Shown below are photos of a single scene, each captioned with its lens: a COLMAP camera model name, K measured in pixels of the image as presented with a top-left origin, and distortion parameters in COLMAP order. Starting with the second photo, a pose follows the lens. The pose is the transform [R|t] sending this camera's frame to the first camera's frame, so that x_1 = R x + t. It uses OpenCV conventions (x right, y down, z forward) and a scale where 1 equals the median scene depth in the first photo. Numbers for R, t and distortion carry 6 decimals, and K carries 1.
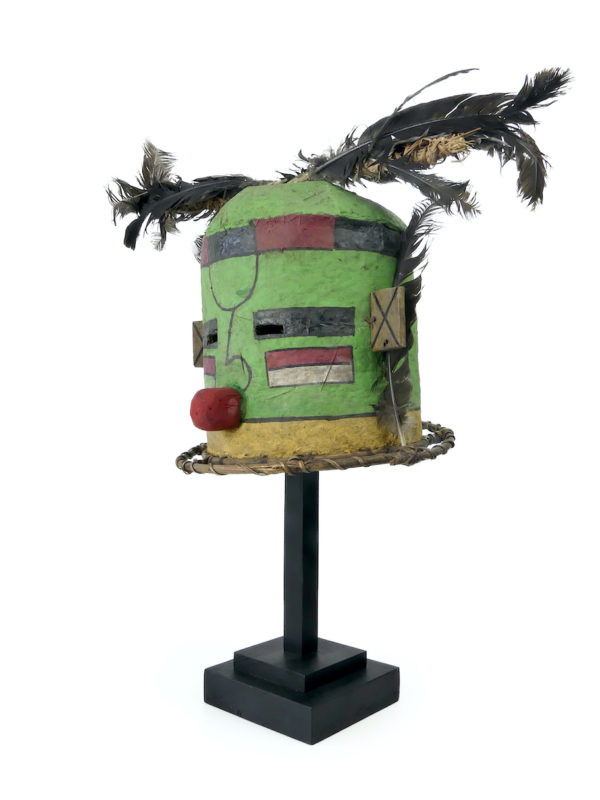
lens RADIAL K [[697.6, 0, 287.2], [0, 697.6, 433.0], [0, 0, 1]] dist [-0.008334, 0.001092]
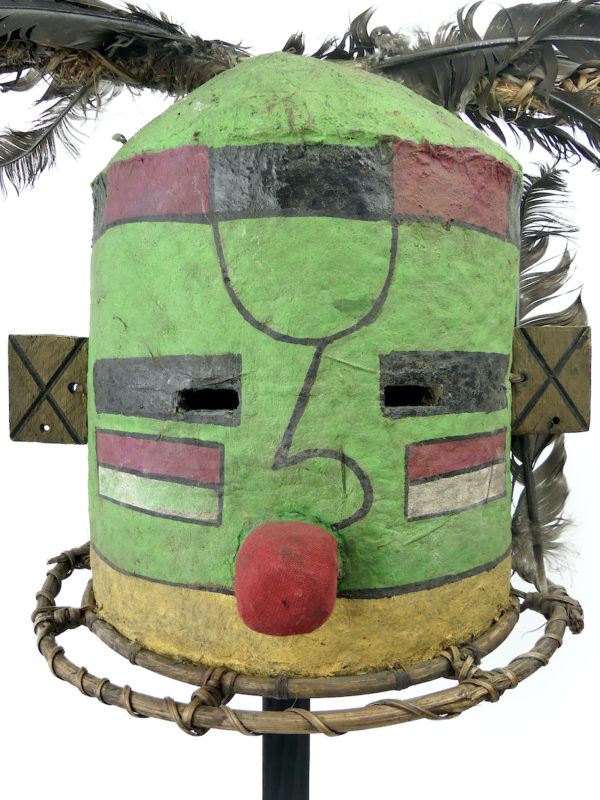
lens RADIAL K [[716.2, 0, 296.3], [0, 716.2, 479.3], [0, 0, 1]] dist [-0.016239, -0.001901]
pose [[0.707830, -0.081430, 0.701673, -0.412796], [0.024192, 0.995545, 0.091130, -0.138553], [-0.705968, -0.047530, 0.706647, 0.720662]]
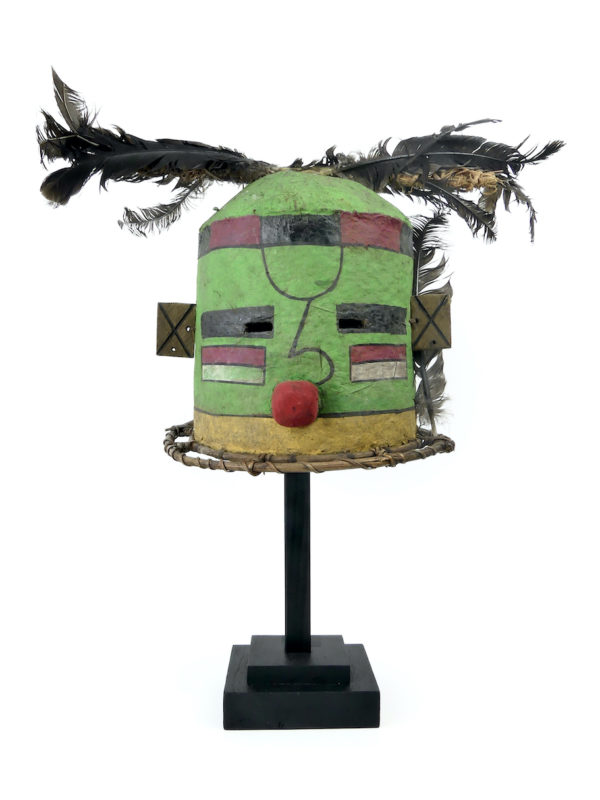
lens RADIAL K [[749.3, 0, 289.5], [0, 749.3, 428.6], [0, 0, 1]] dist [-0.012653, -0.006325]
pose [[0.735199, -0.027504, 0.677293, -0.821816], [0.031889, 0.999474, 0.005973, -0.007682], [-0.677100, 0.017207, 0.735690, 0.275316]]
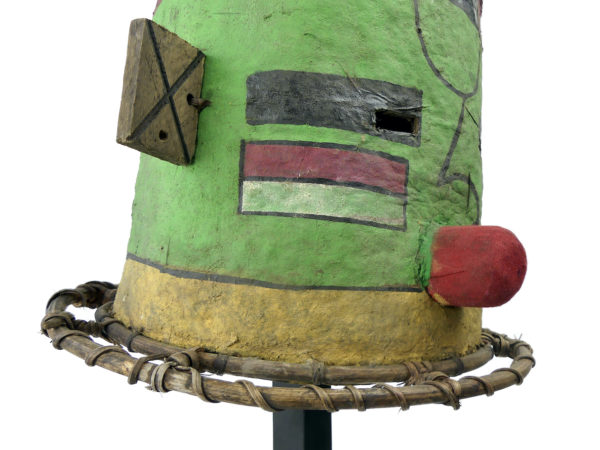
lens RADIAL K [[537.1, 0, 345.6], [0, 537.1, 232.9], [0, 0, 1]] dist [-0.016239, -0.001901]
pose [[-0.091449, 0.094206, 0.991344, -0.519239], [0.041706, 0.995004, -0.090706, -0.027514], [-0.994936, 0.033050, -0.094921, 1.180828]]
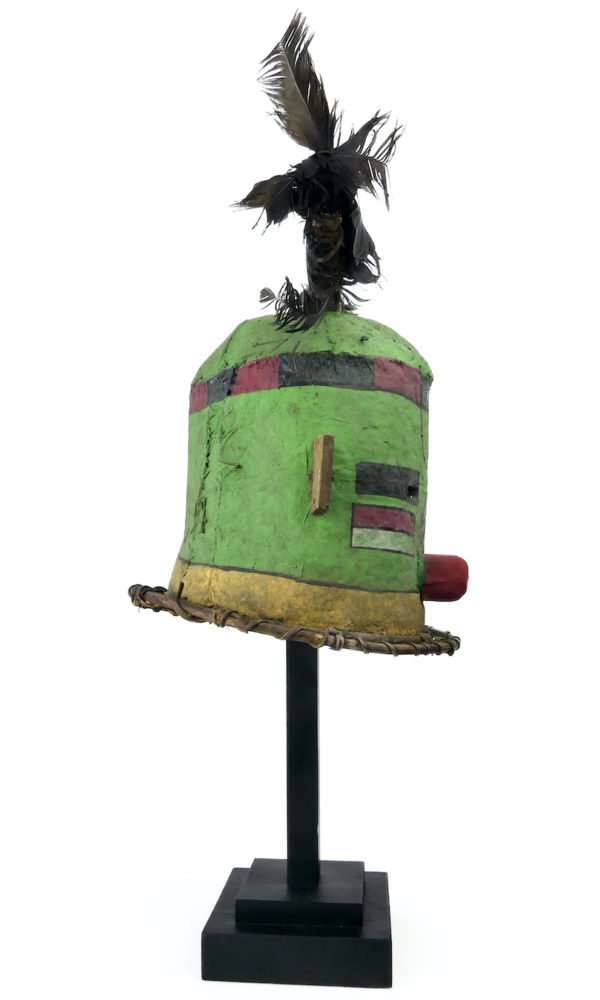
lens RADIAL K [[847.4, 0, 299.6], [0, 847.4, 536.7], [0, 0, 1]] dist [-0.001601, -0.001303]
pose [[-0.601059, 0.037689, 0.798315, -0.905424], [0.031361, 0.999230, -0.023563, -0.070187], [-0.798589, 0.010873, -0.601779, 1.877878]]
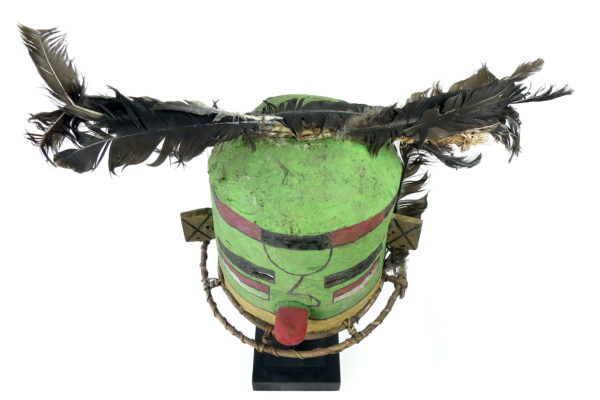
lens RADIAL K [[507.4, 0, 300.0], [0, 507.4, 200.0], [0, 0, 1]] dist [0.001343, -0.001444]
pose [[0.749600, -0.483103, 0.452451, -0.422710], [0.018291, 0.698431, 0.715444, -0.912422], [-0.661639, -0.528021, 0.532380, 0.630487]]
